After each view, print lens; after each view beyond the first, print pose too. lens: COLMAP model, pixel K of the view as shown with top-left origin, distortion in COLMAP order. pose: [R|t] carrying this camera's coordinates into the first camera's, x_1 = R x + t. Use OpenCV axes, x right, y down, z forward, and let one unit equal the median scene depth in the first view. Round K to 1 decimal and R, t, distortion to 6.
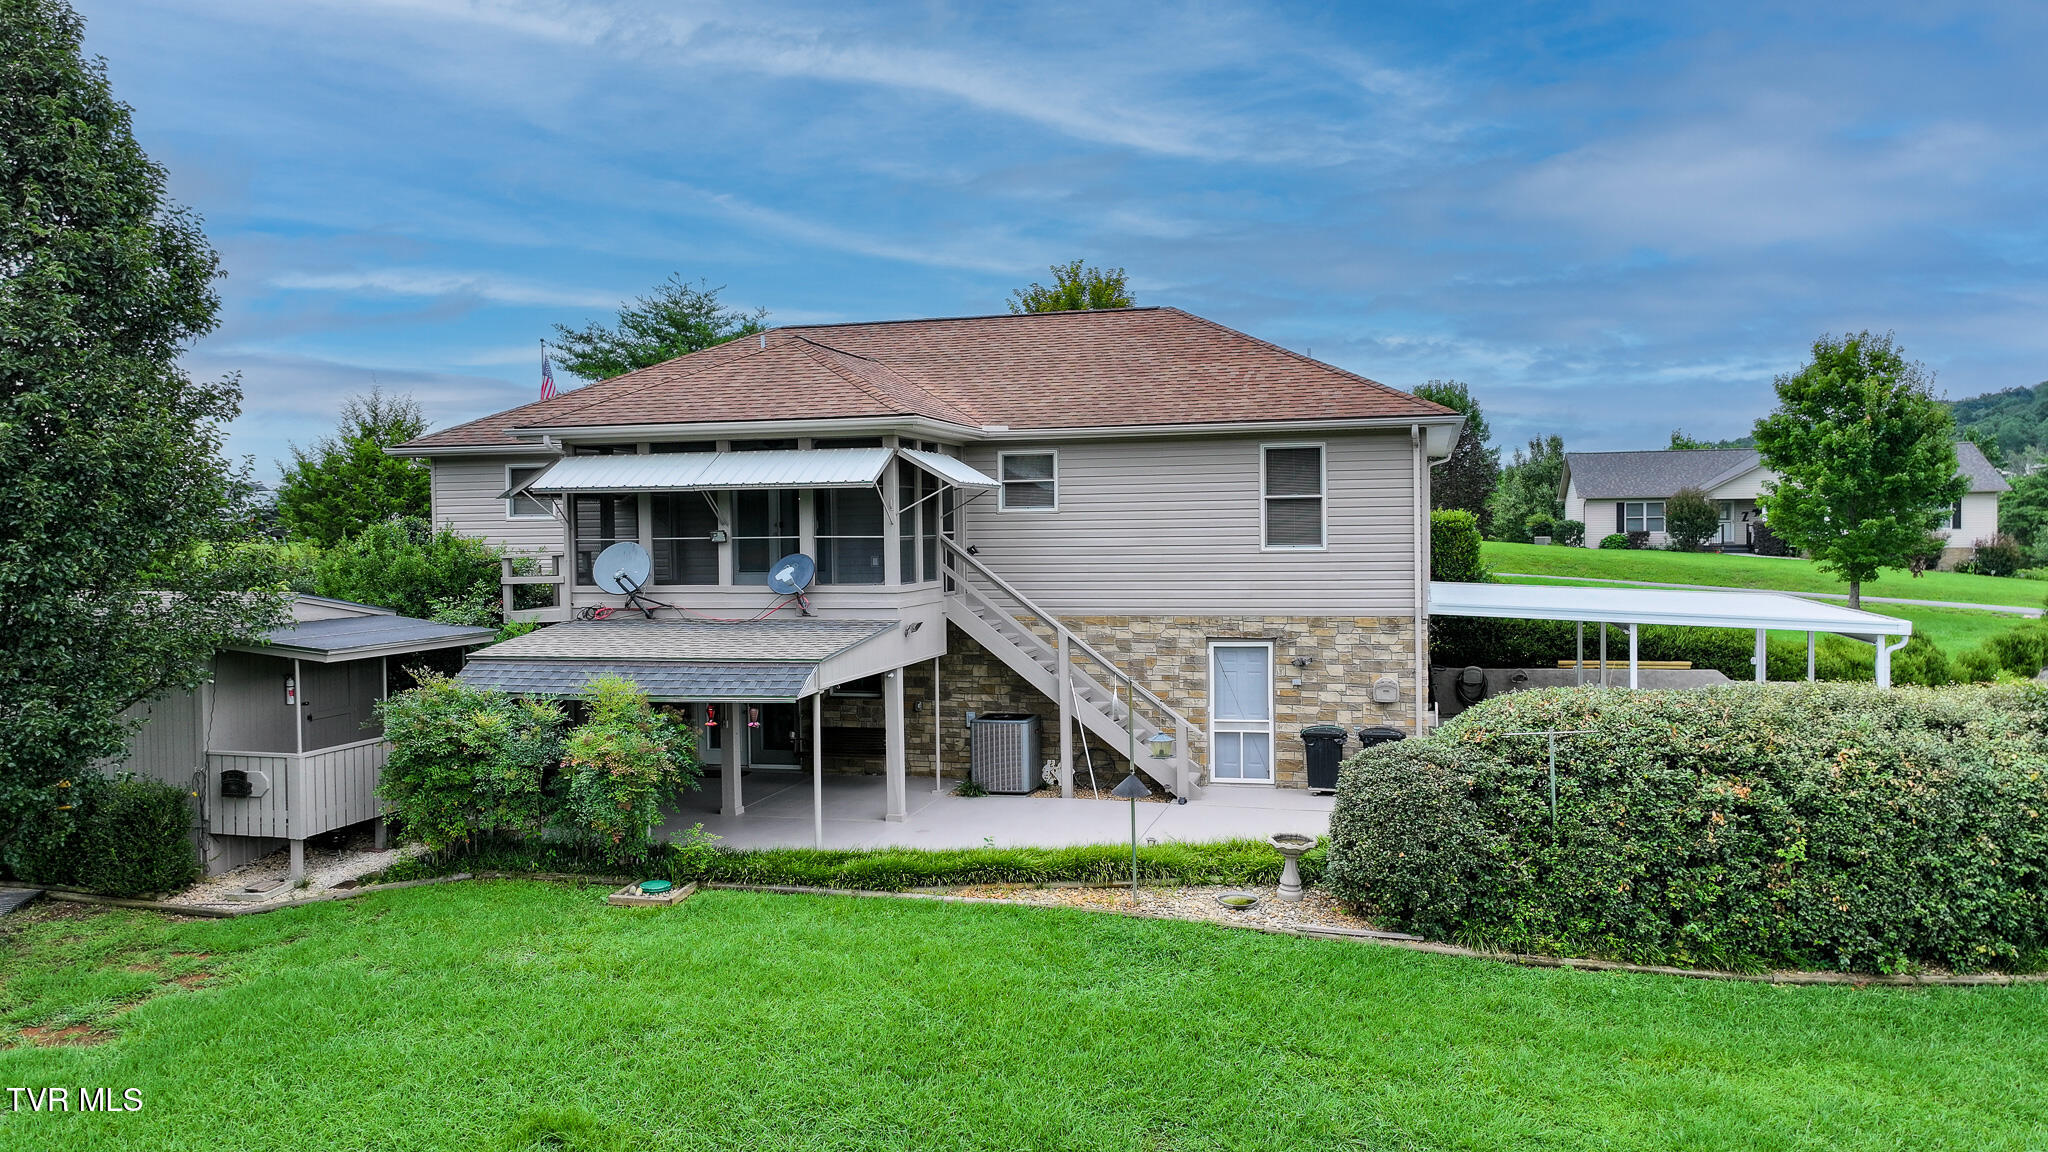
lens RADIAL K [[1398.8, 0, 1024.0], [0, 1398.8, 576.0], [0, 0, 1]] dist [0.009869, -0.000077]
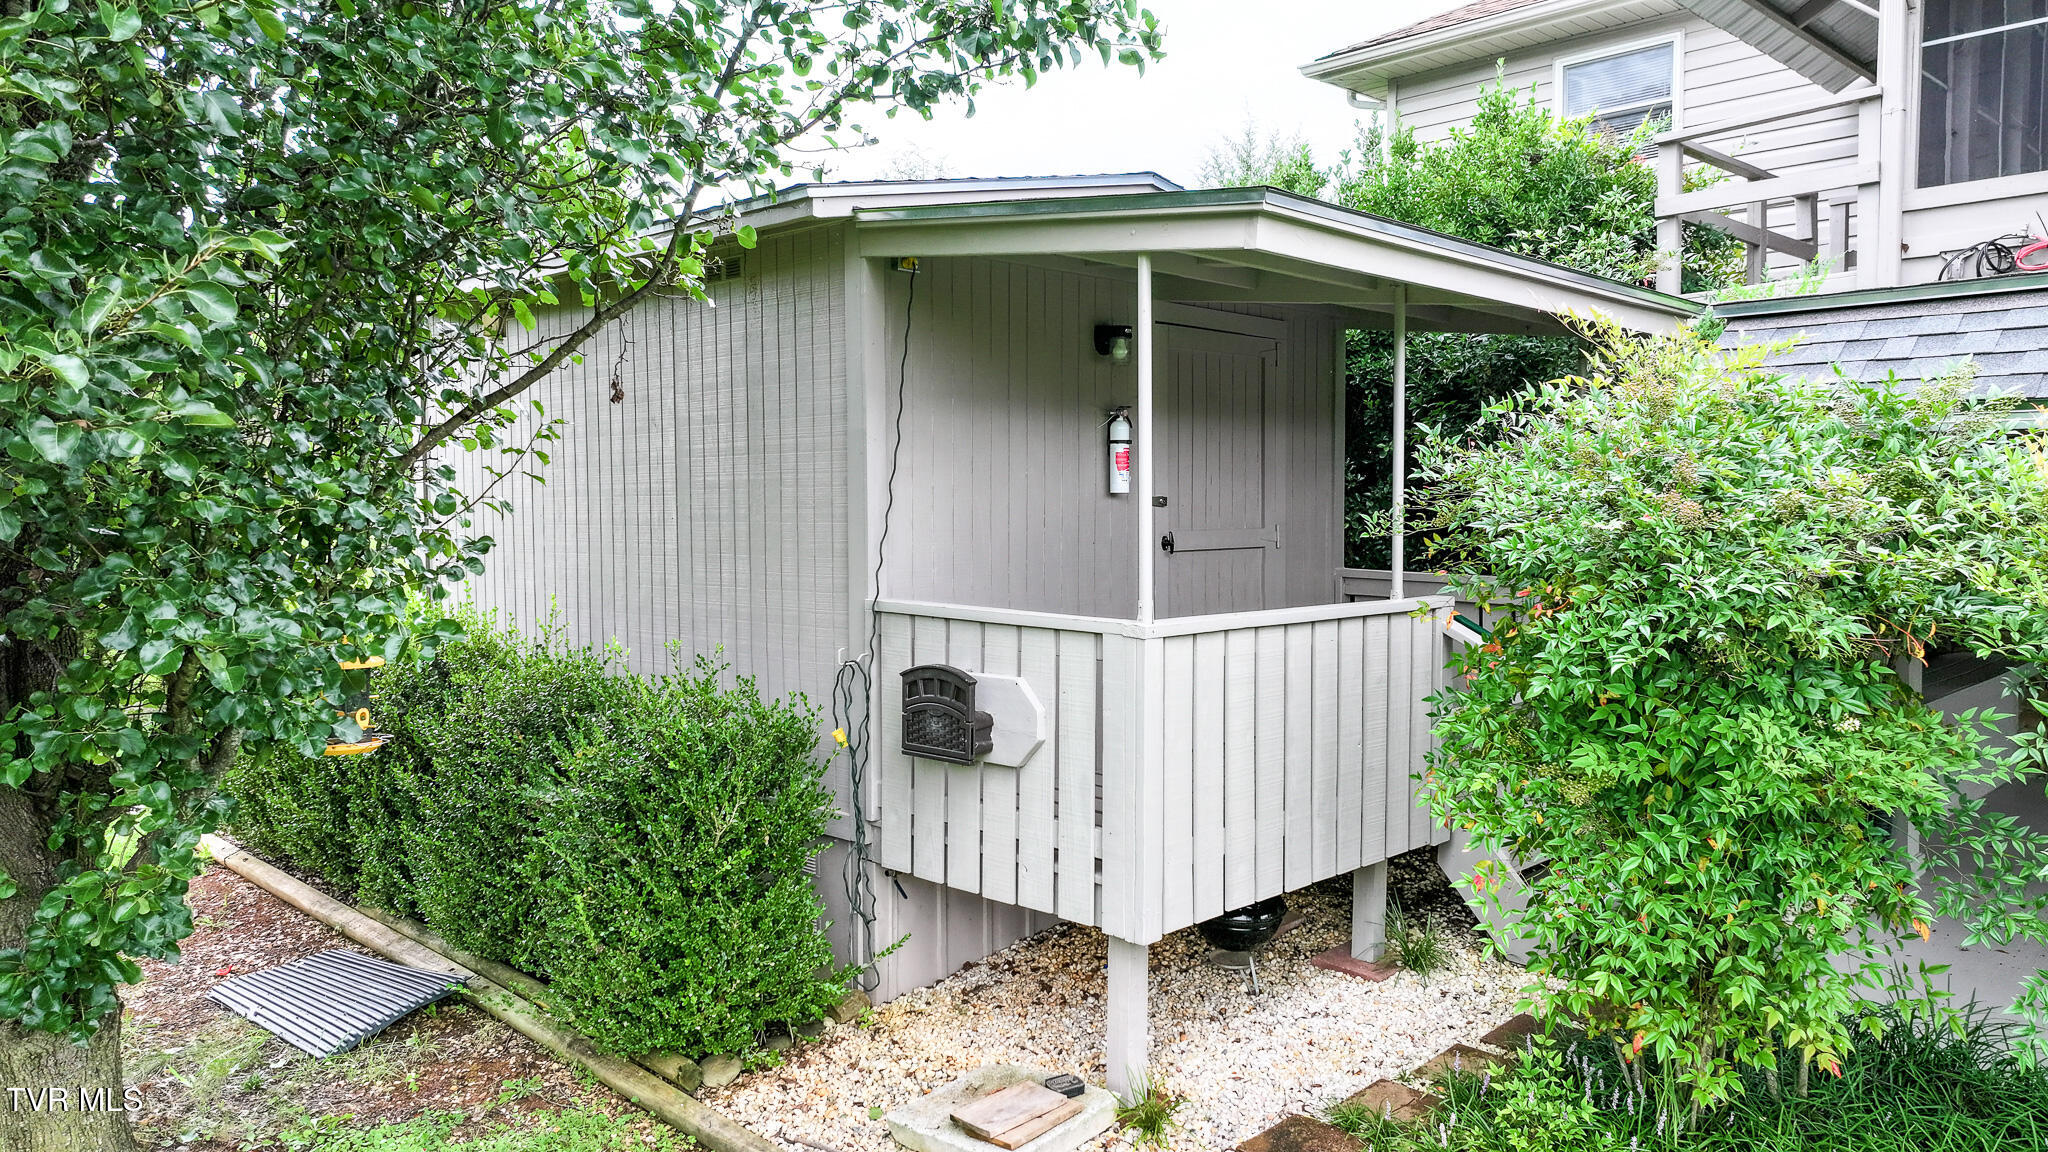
lens RADIAL K [[1398.8, 0, 1024.0], [0, 1398.8, 576.0], [0, 0, 1]] dist [0.009869, -0.000077]
pose [[0.849081, 0.032653, -0.527252, -0.388489], [-0.019013, 0.999330, 0.031270, 0.108142], [0.527920, -0.016526, 0.849133, 0.747649]]
